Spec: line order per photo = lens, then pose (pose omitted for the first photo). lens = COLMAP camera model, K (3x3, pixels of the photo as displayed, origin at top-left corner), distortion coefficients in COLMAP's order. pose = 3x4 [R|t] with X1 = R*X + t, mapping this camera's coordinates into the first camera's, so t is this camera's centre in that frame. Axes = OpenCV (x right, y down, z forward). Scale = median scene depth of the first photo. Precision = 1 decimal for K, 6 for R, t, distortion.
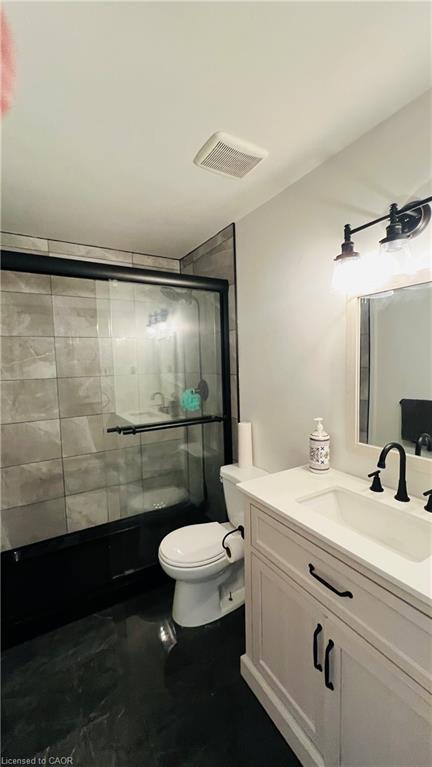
lens RADIAL K [[308.0, 0, 216.0], [0, 308.0, 383.5], [0, 0, 1]] dist [-0.002194, -0.000136]
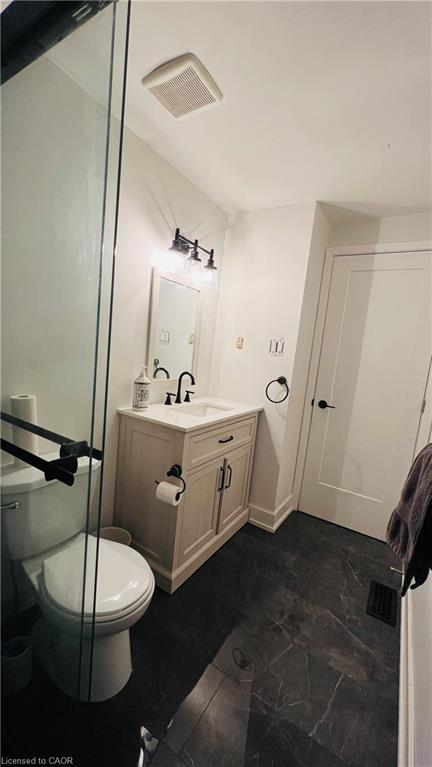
lens RADIAL K [[308.0, 0, 216.0], [0, 308.0, 383.5], [0, 0, 1]] dist [-0.002194, -0.000136]
pose [[-0.455069, -0.119070, 0.882459, -0.684199], [-0.028443, 0.992457, 0.119245, 0.021605], [-0.890002, 0.029165, -0.455023, 1.013485]]
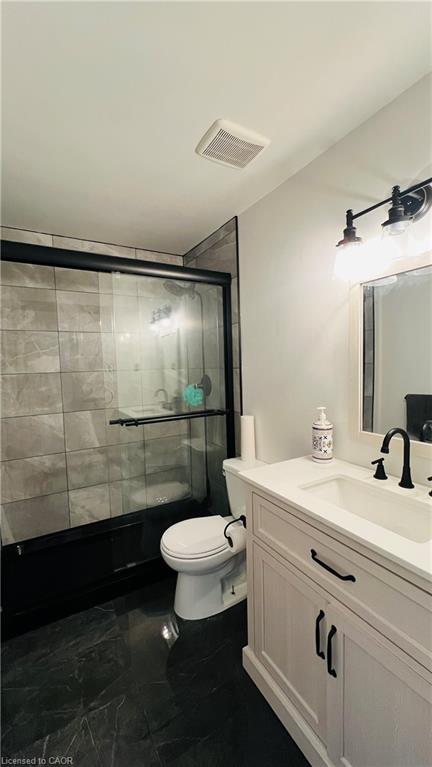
lens RADIAL K [[308.0, 0, 216.0], [0, 308.0, 383.5], [0, 0, 1]] dist [-0.002194, -0.000136]
pose [[0.999905, 0.000148, -0.013811, 0.006059], [-0.000272, 0.999959, -0.009001, 0.035340], [0.013809, 0.009004, 0.999864, 0.002758]]
